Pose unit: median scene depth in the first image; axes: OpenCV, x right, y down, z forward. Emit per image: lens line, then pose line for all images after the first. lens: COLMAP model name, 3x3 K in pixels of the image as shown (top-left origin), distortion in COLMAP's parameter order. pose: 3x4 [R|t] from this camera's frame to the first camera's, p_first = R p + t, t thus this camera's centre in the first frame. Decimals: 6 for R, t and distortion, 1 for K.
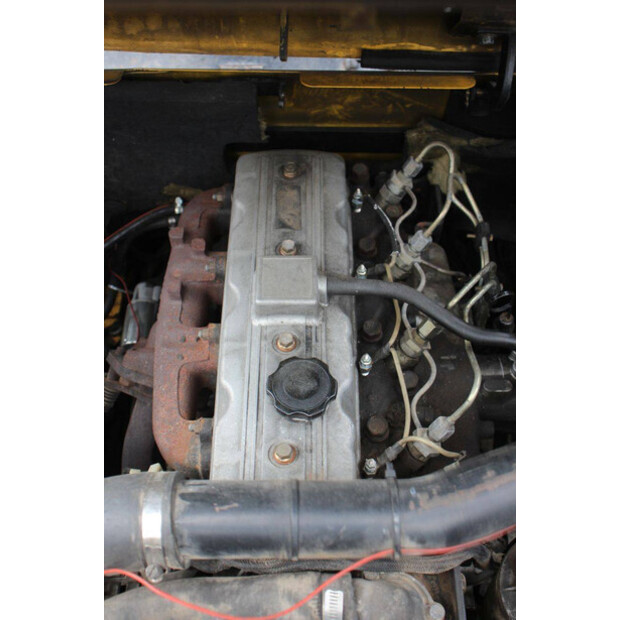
lens RADIAL K [[1085.8, 0, 310.7], [0, 1085.8, 315.5], [0, 0, 1]] dist [0.279443, 0.000000]
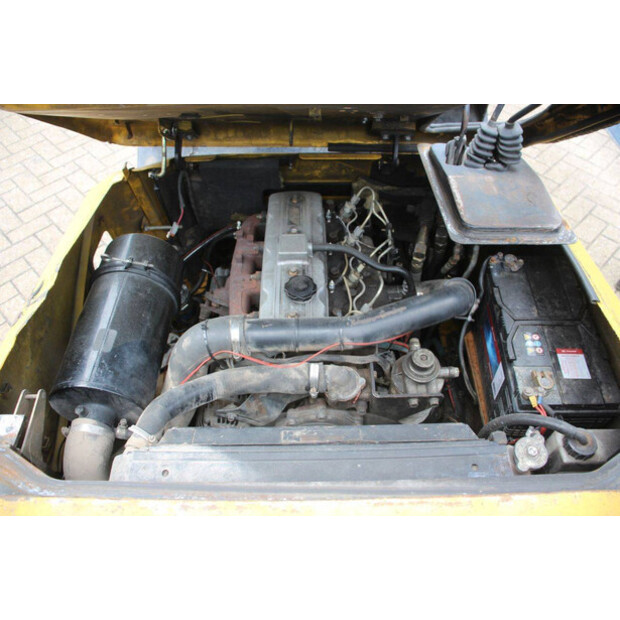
lens RADIAL K [[1085.8, 0, 309.1], [0, 1085.8, 306.2], [0, 0, 1]] dist [0.279443, 0.000000]
pose [[0.999793, -0.012901, -0.015746, 0.038205], [0.010111, 0.986090, -0.165902, 0.411912], [0.017667, 0.165709, 0.986016, -1.006974]]
